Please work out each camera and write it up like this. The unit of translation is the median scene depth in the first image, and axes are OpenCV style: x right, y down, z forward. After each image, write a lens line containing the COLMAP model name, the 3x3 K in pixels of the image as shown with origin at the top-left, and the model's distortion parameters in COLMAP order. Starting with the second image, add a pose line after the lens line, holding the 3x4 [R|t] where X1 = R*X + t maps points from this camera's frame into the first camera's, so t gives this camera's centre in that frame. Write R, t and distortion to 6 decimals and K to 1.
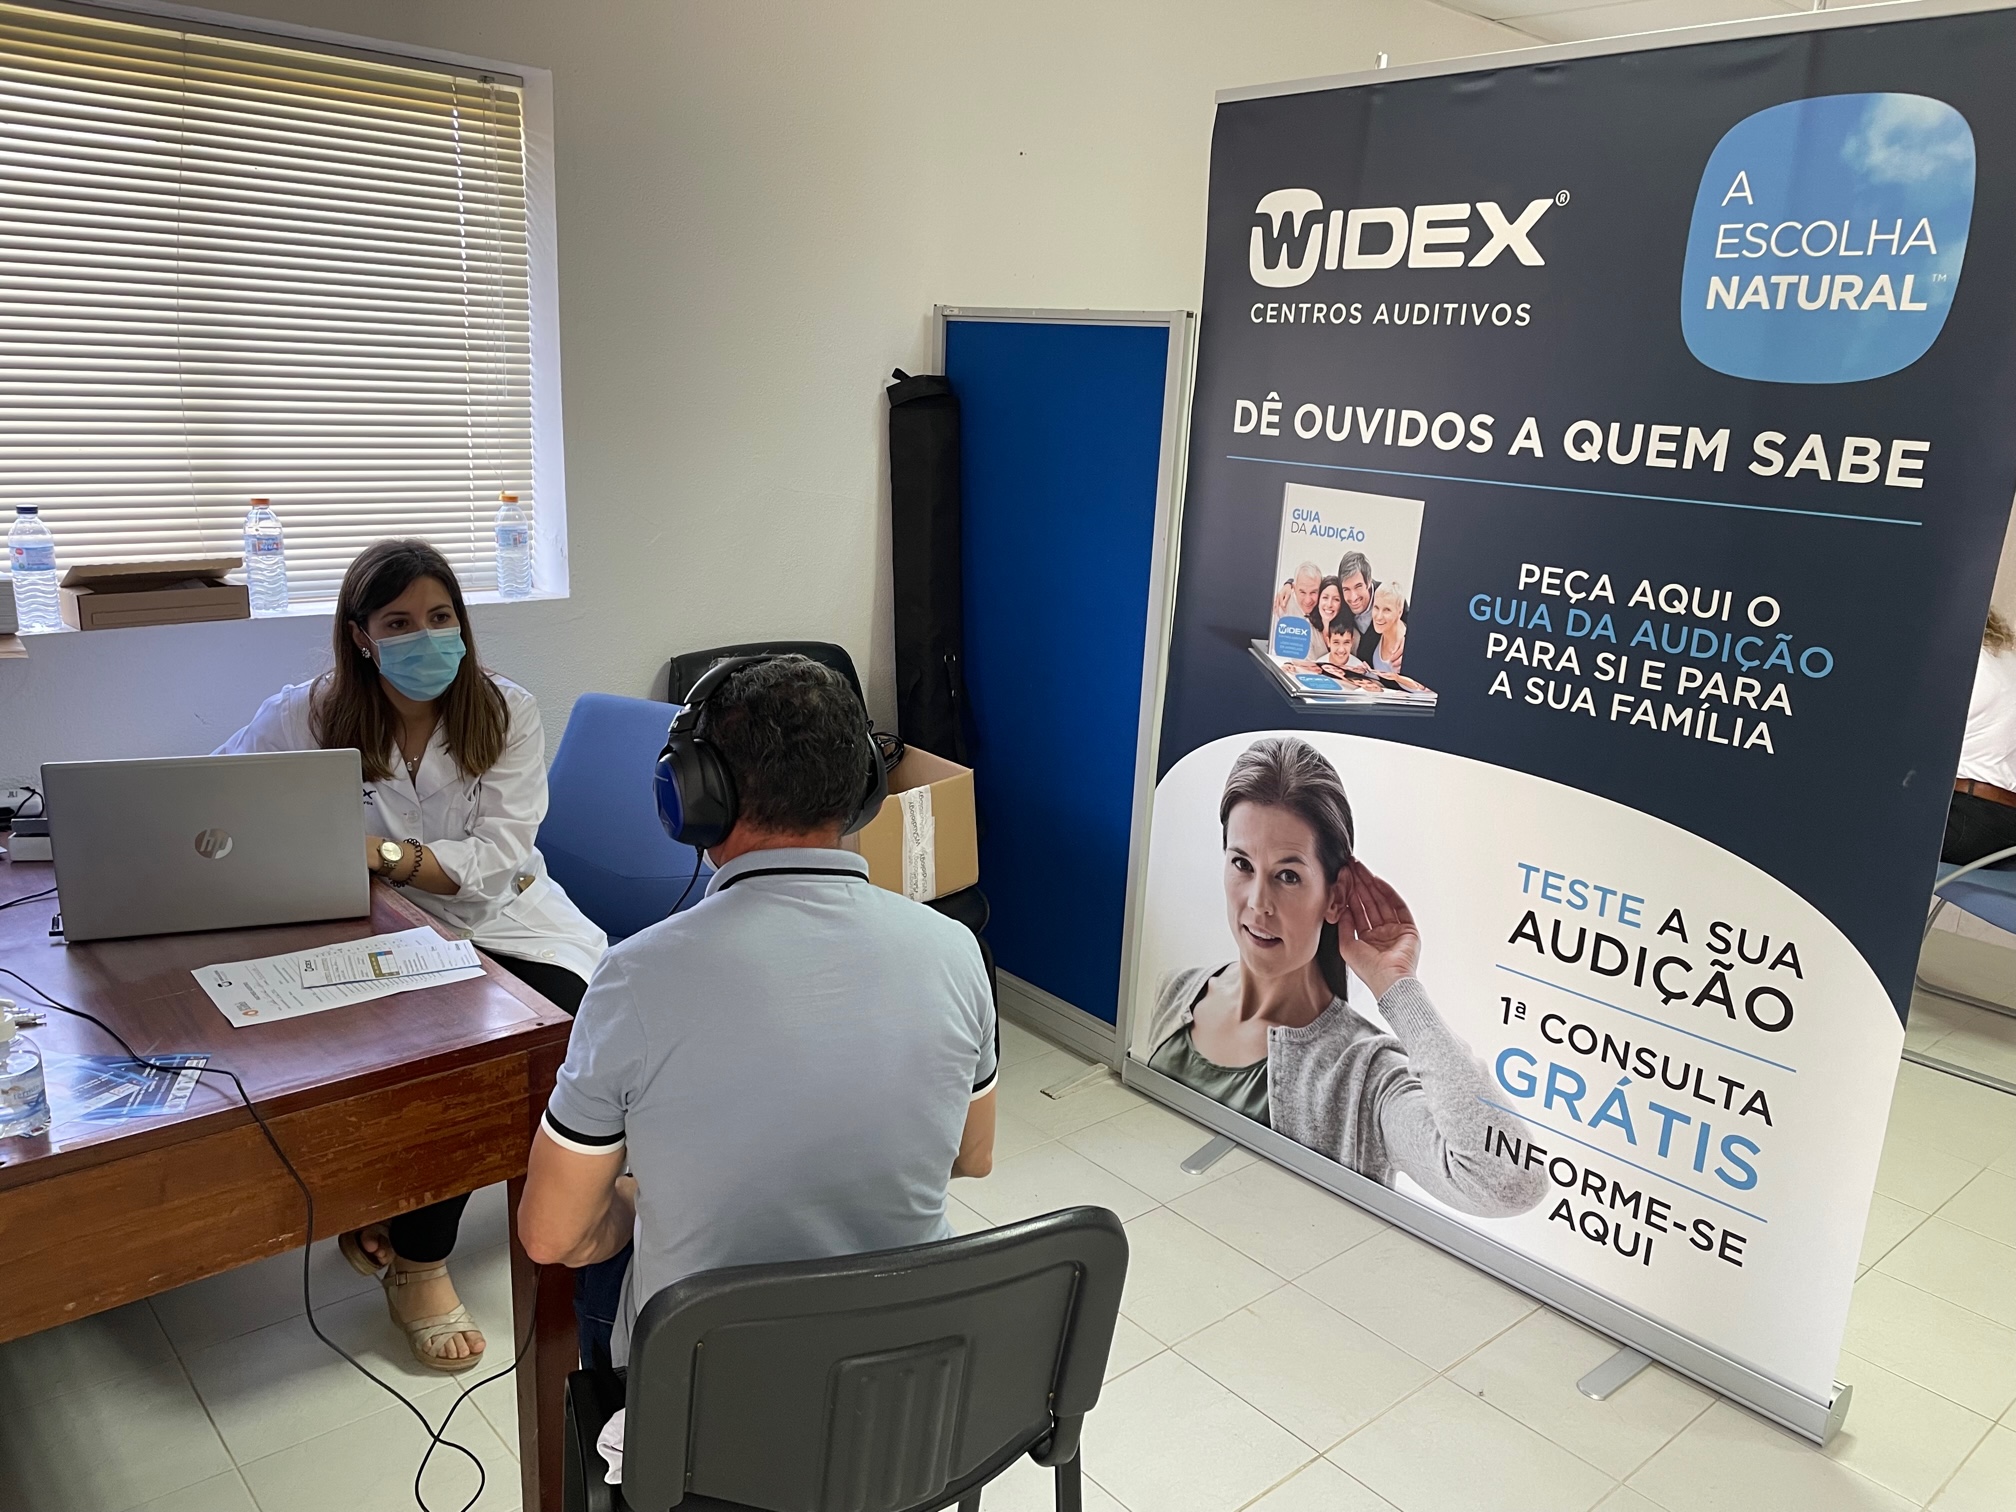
lens RADIAL K [[1549.7, 0, 1007.1], [0, 1549.7, 761.4], [0, 0, 1]] dist [0.048589, -0.010574]
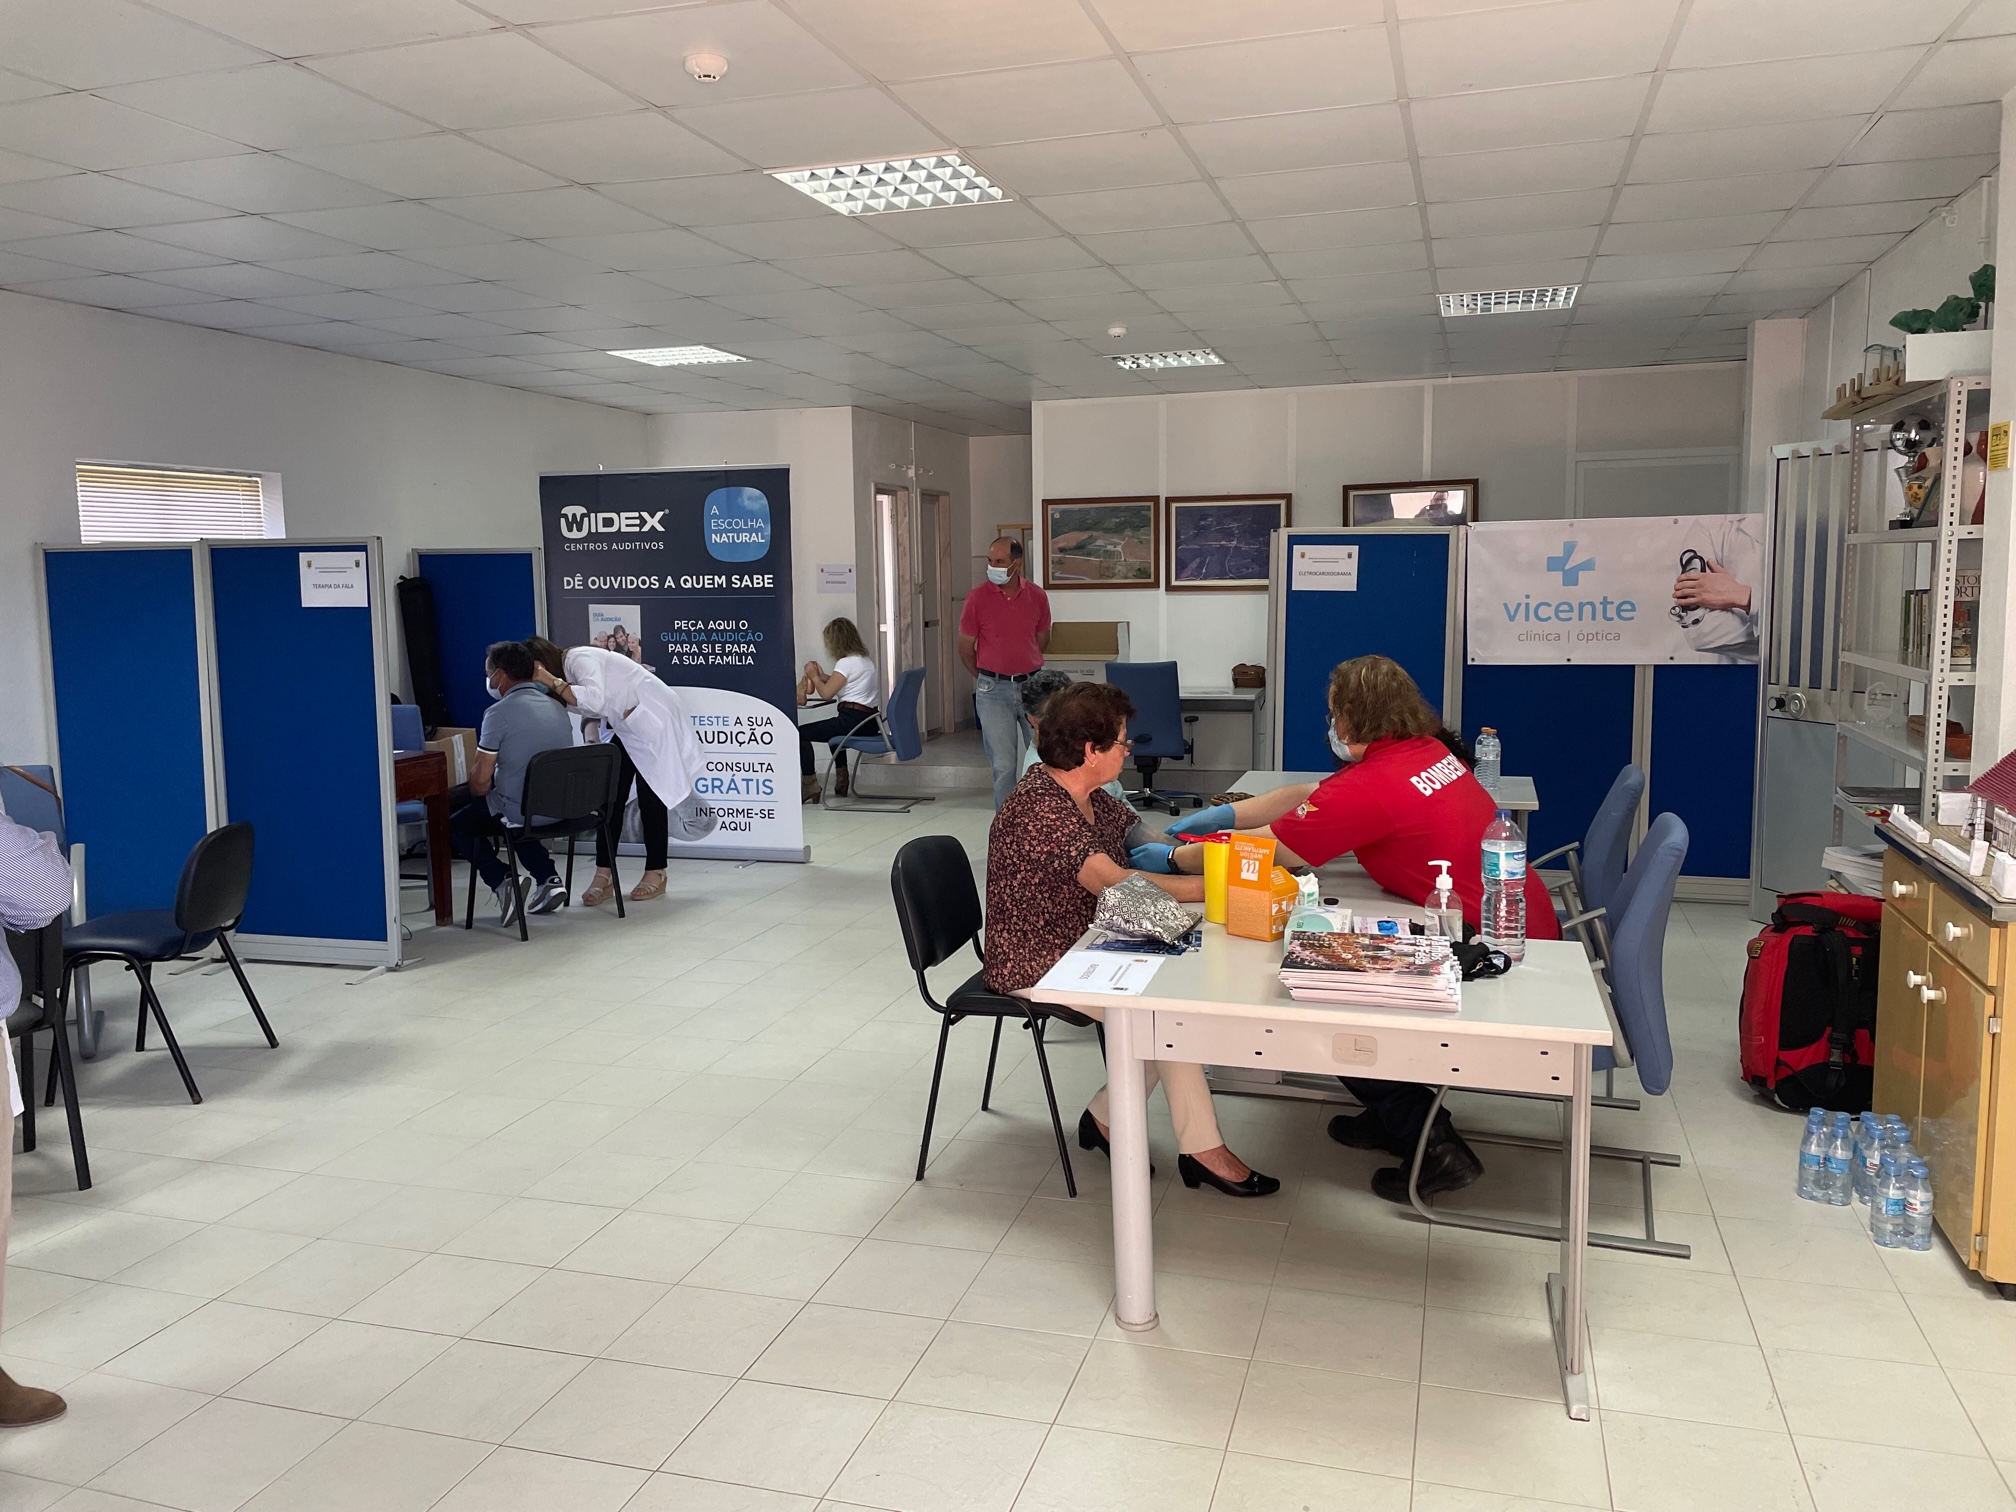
lens RADIAL K [[1549.7, 0, 1010.1], [0, 1549.7, 753.9], [0, 0, 1]] dist [0.048589, -0.010574]
pose [[0.842537, -0.130388, 0.522619, -0.777459], [0.189666, 0.979934, -0.061285, 0.458360], [-0.504142, 0.150758, 0.850360, -1.979235]]
